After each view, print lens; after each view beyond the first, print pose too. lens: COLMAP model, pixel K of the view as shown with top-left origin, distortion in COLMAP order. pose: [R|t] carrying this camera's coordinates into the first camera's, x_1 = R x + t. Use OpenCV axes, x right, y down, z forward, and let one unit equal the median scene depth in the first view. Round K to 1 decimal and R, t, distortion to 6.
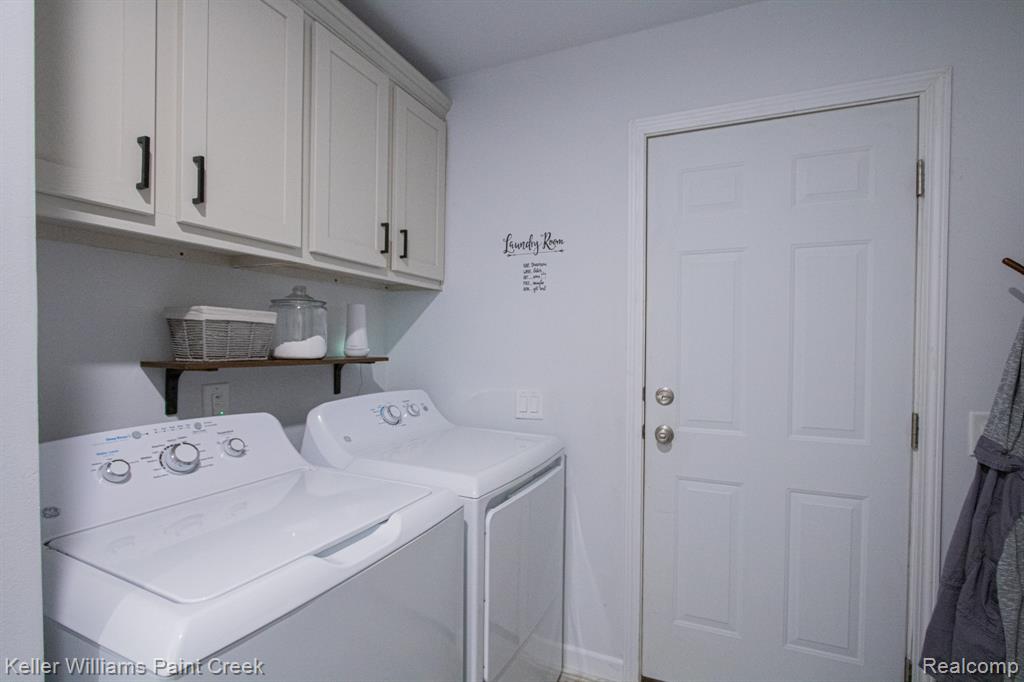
lens RADIAL K [[478.9, 0, 512.0], [0, 478.9, 341.0], [0, 0, 1]] dist [-0.014801, 0.000398]
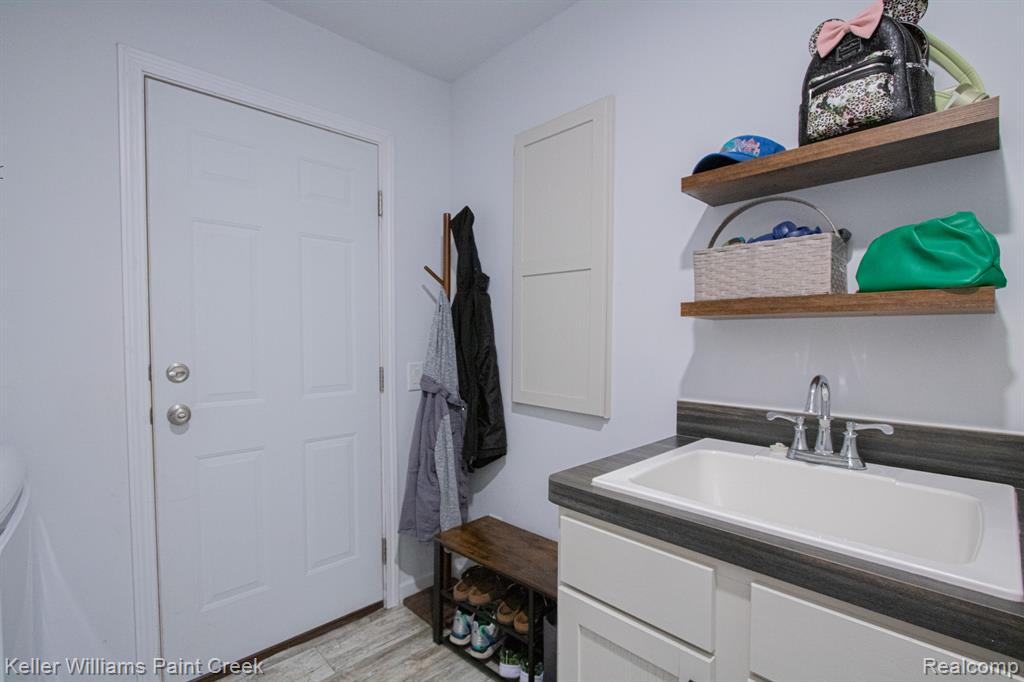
lens RADIAL K [[478.9, 0, 512.0], [0, 478.9, 341.0], [0, 0, 1]] dist [-0.014801, 0.000398]
pose [[0.376123, -0.016160, 0.926429, -0.333820], [0.006881, 0.999869, 0.014648, 0.054806], [-0.926544, 0.000865, 0.376185, 0.086015]]
